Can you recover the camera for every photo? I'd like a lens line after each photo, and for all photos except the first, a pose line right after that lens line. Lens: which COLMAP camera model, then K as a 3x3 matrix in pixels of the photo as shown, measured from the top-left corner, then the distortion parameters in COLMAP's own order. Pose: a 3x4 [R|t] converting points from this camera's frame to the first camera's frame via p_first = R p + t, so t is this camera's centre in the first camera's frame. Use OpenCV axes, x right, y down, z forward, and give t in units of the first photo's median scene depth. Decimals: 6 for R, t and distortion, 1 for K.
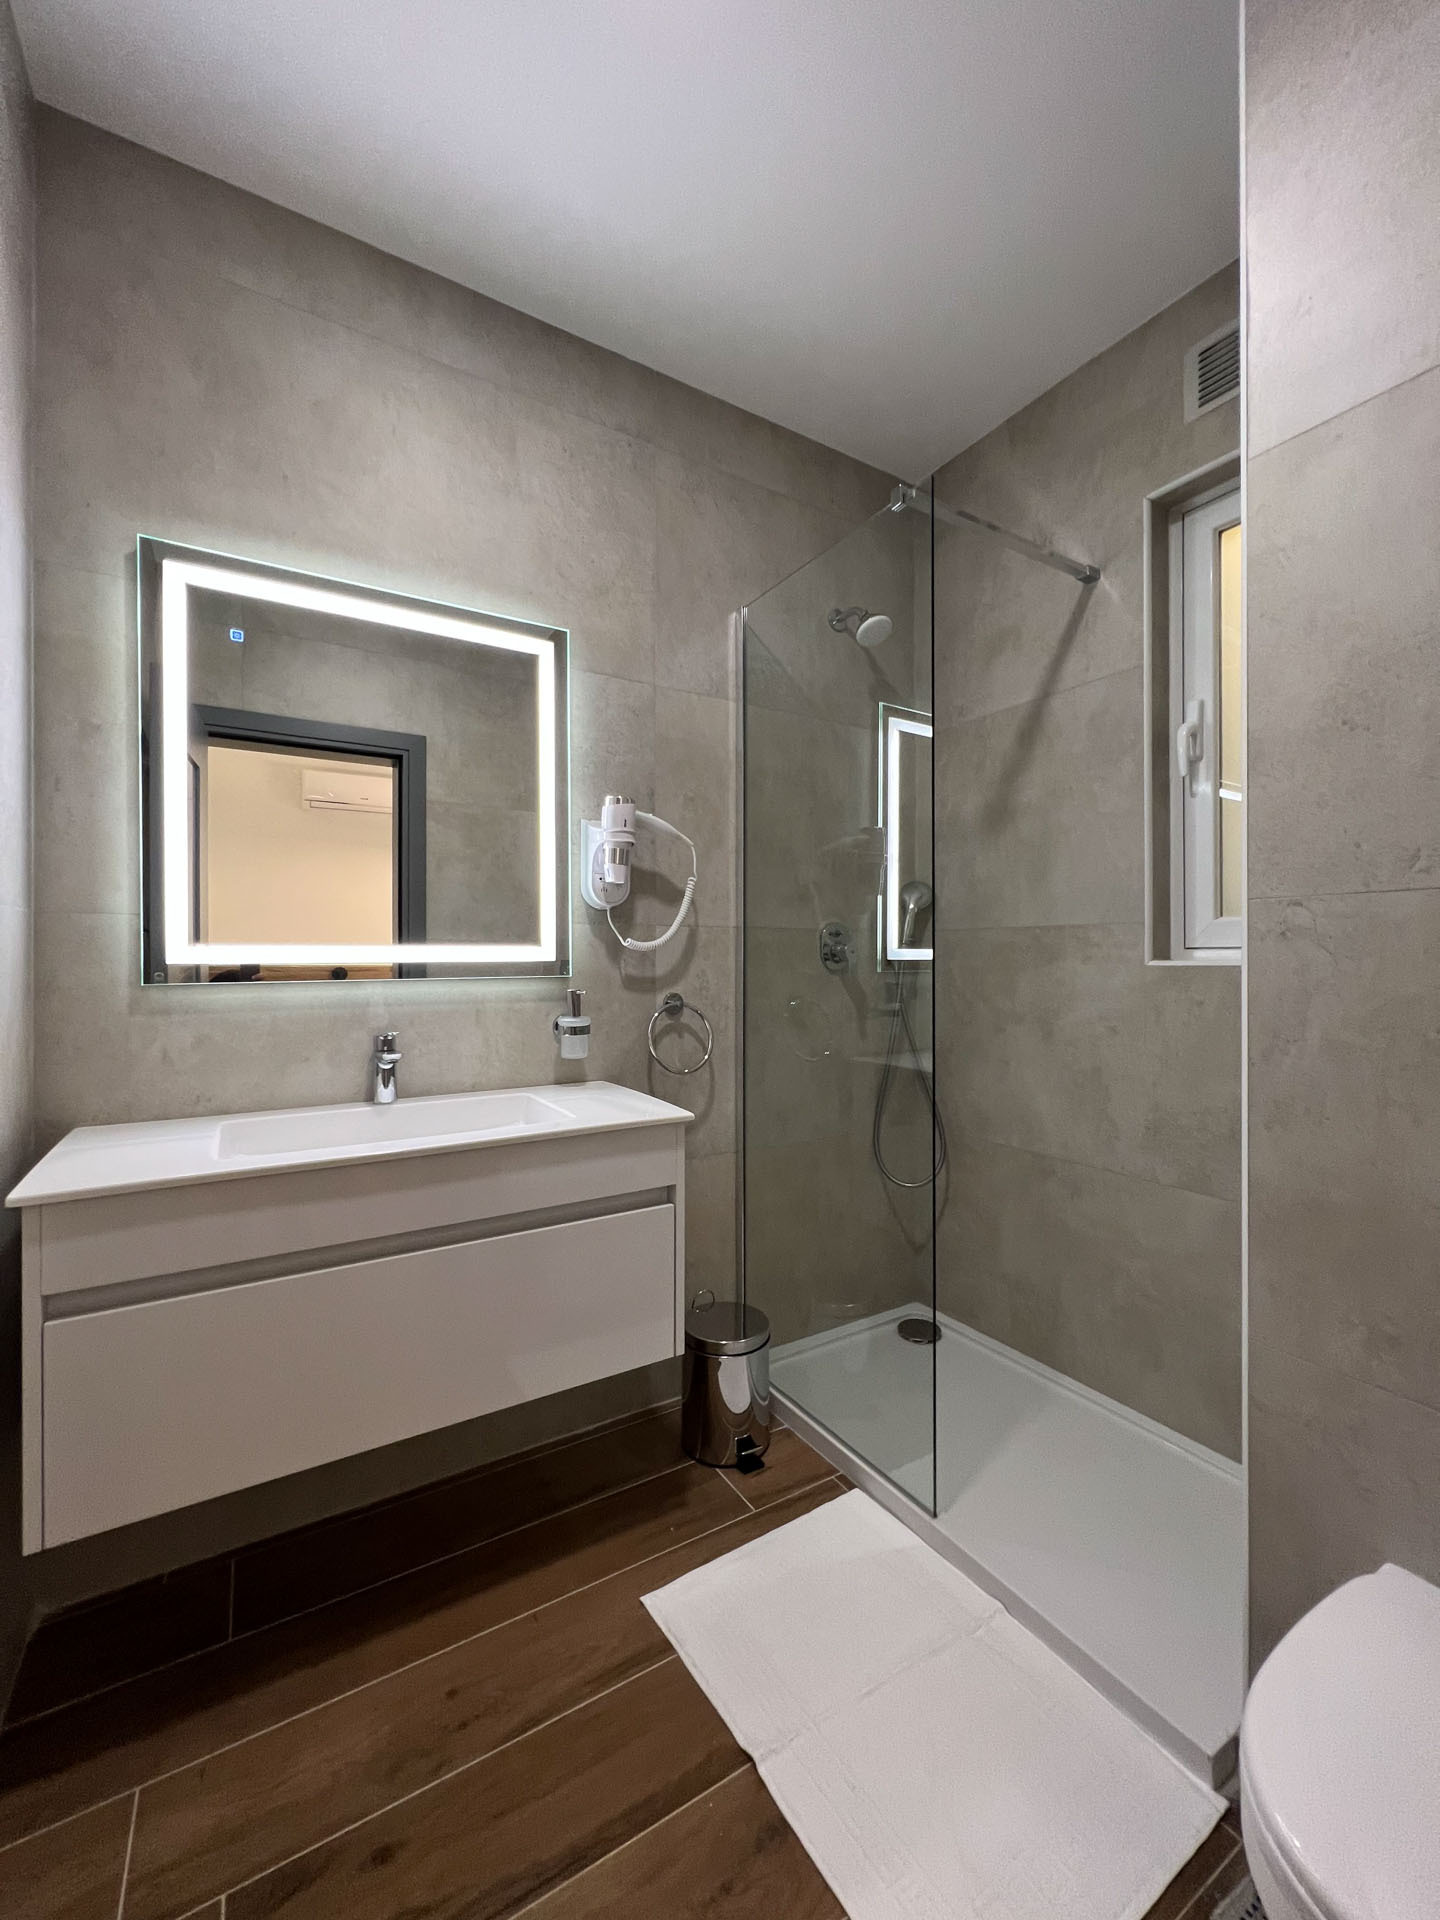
lens RADIAL K [[764.5, 0, 714.2], [0, 764.5, 954.3], [0, 0, 1]] dist [0.000514, 0.000331]
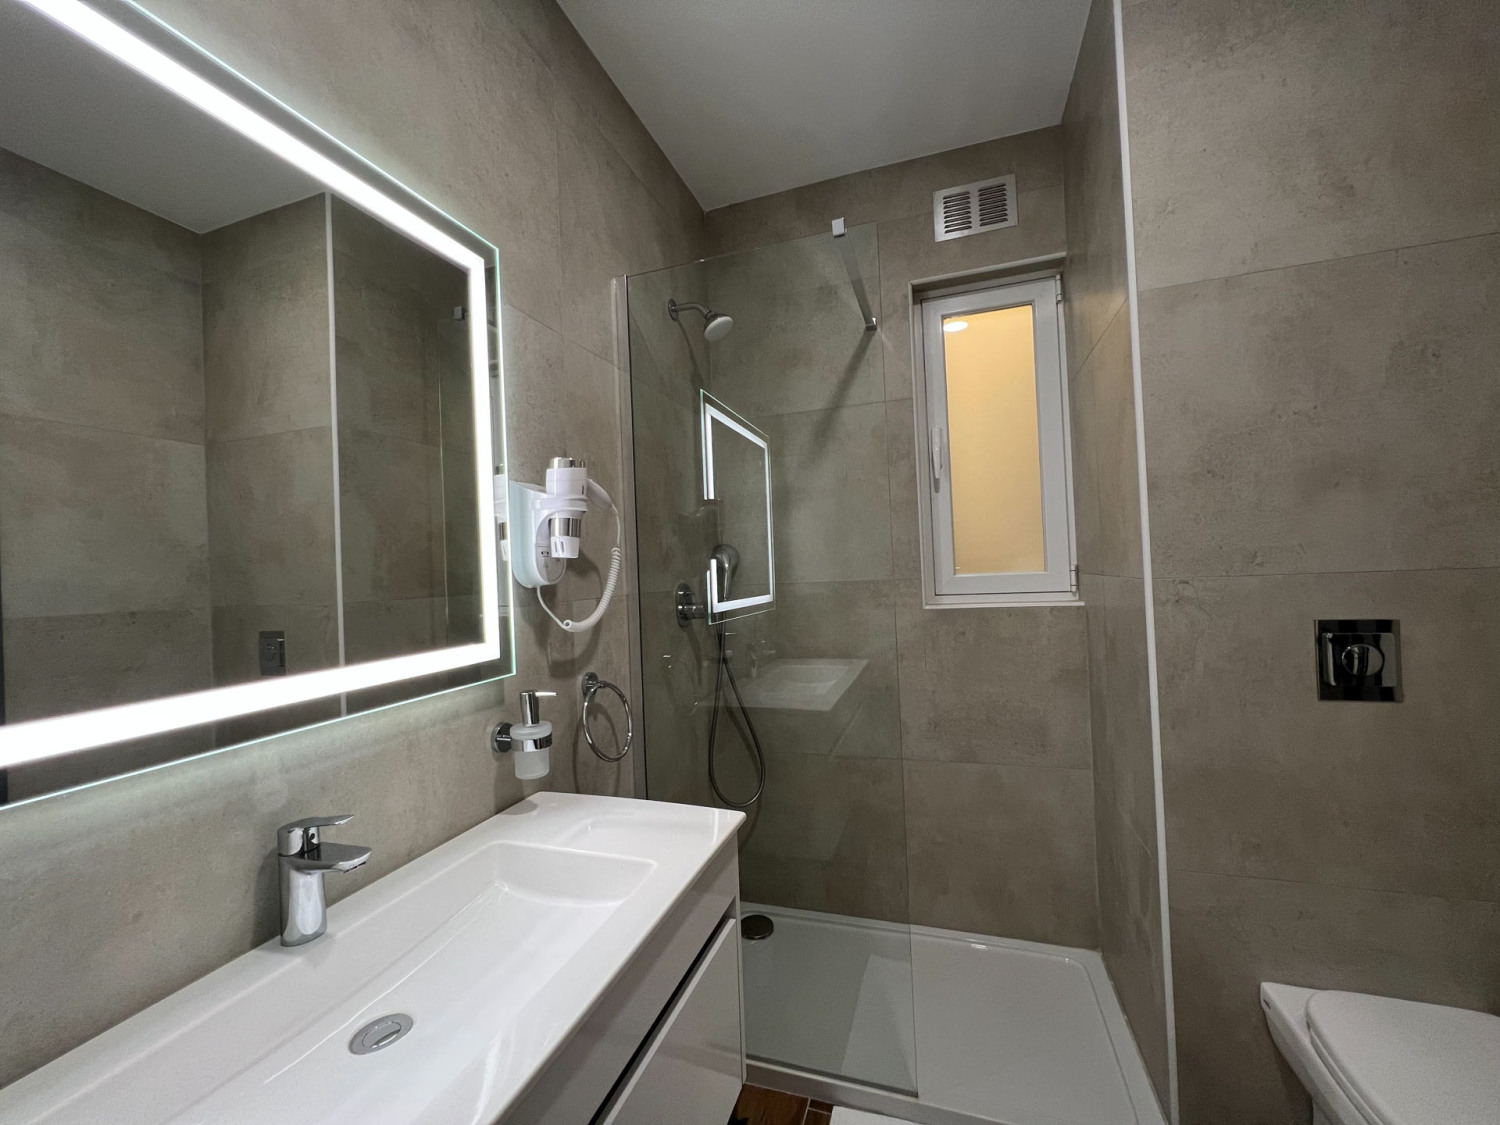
lens RADIAL K [[601.1, 0, 750.0], [0, 601.1, 562.5], [0, 0, 1]] dist [-0.001125, 0.000074]
pose [[0.769112, -0.022889, 0.638704, -0.397407], [0.040424, 0.999100, -0.012872, -0.070913], [-0.637835, 0.035719, 0.769344, 0.345508]]
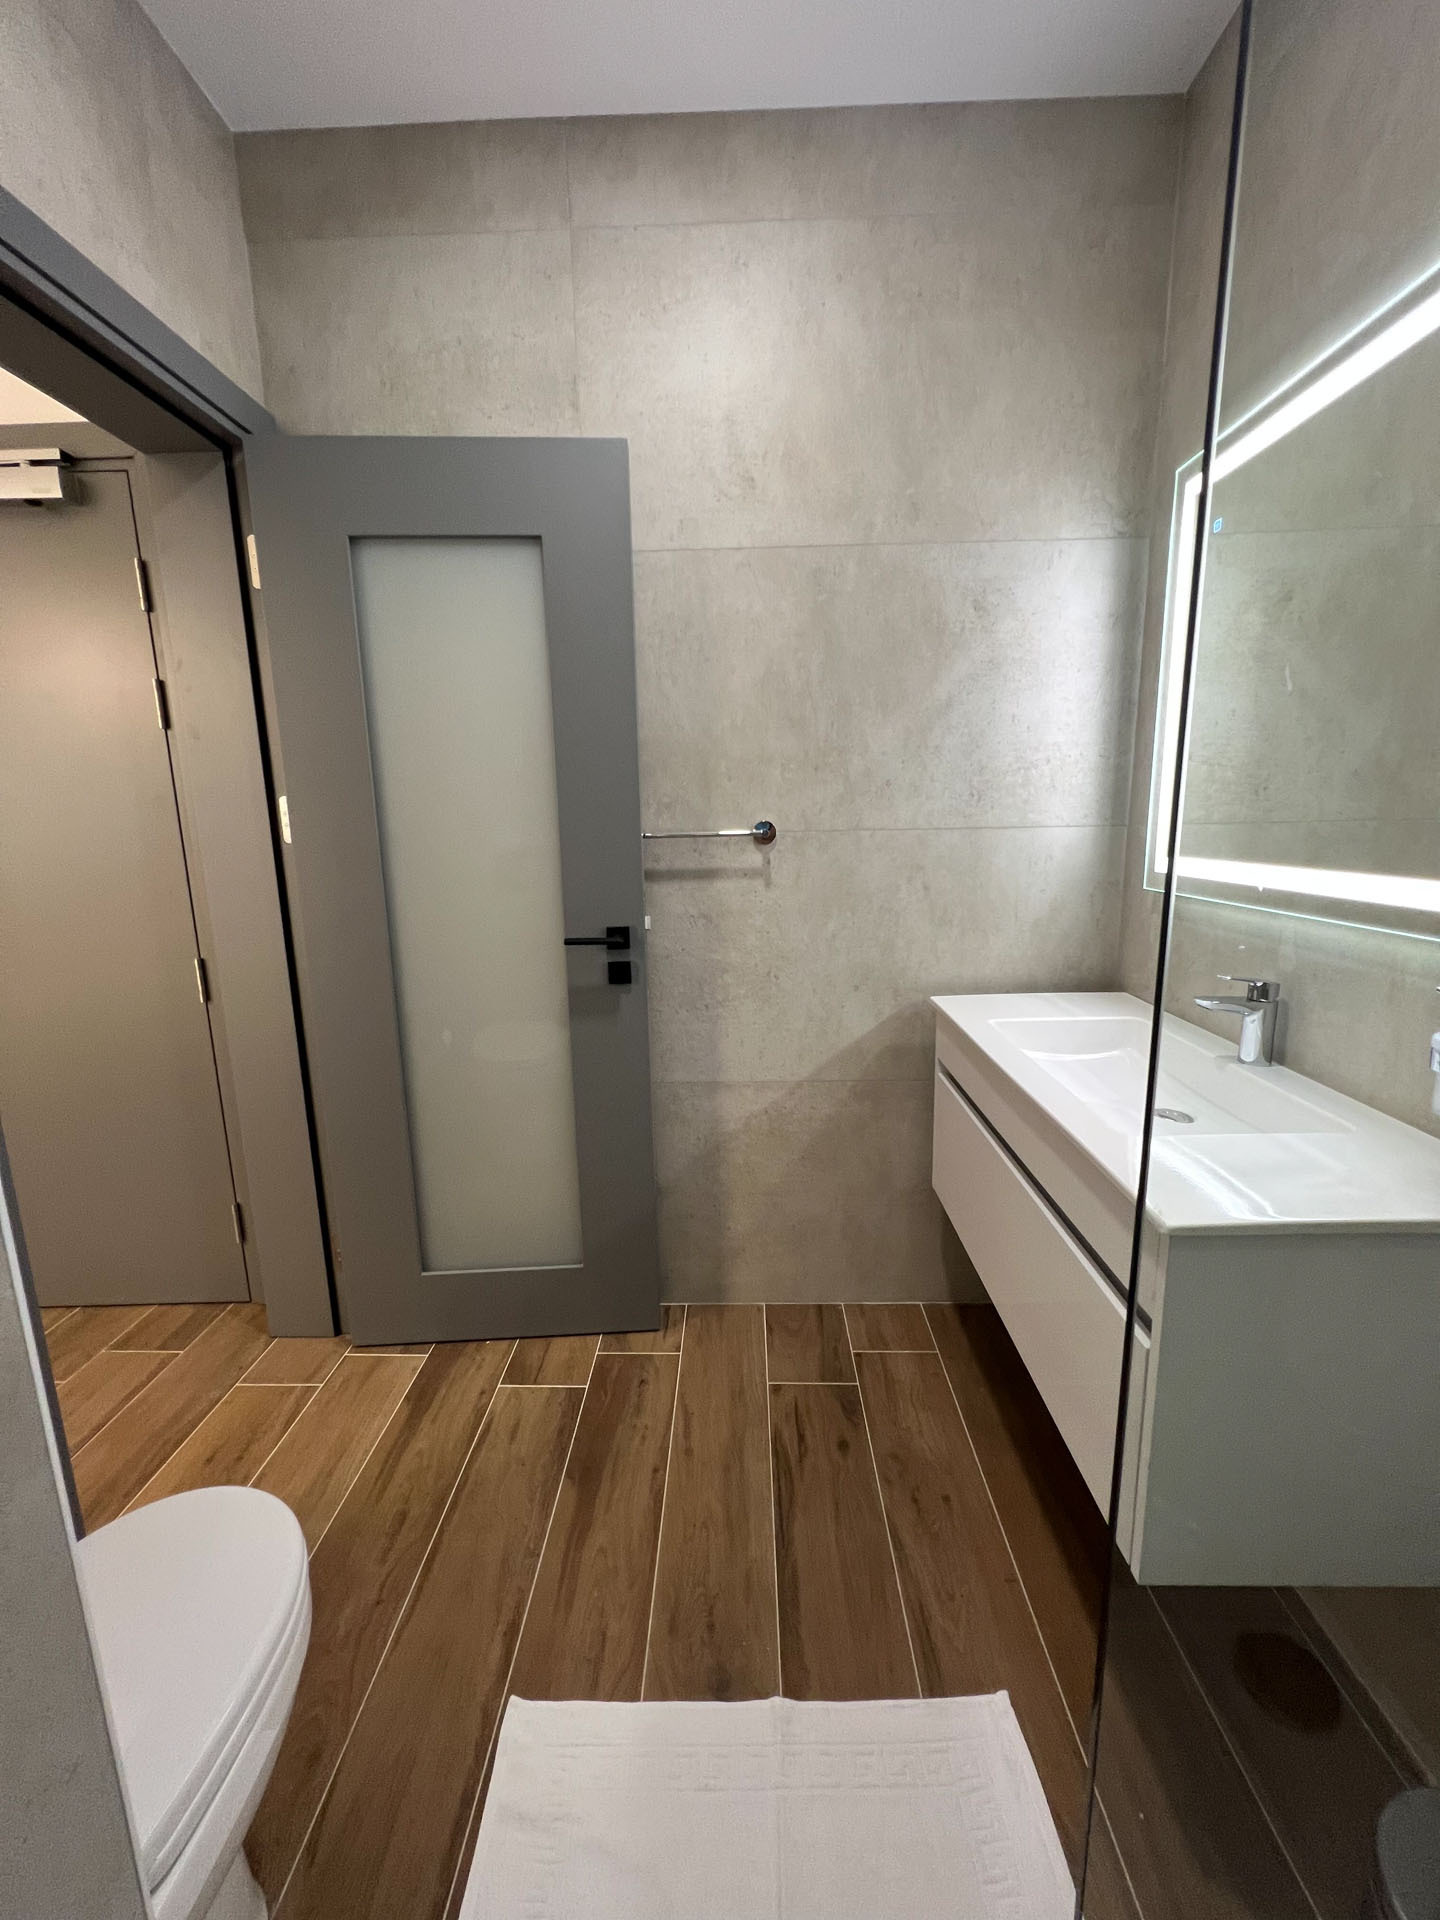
lens RADIAL K [[769.5, 0, 723.2], [0, 769.5, 953.9], [0, 0, 1]] dist [-0.001125, 0.000074]
pose [[-0.533721, 0.165414, -0.829325, 0.457719], [0.019476, 0.982827, 0.183497, -0.068695], [0.845436, 0.081784, -0.527777, 0.824146]]
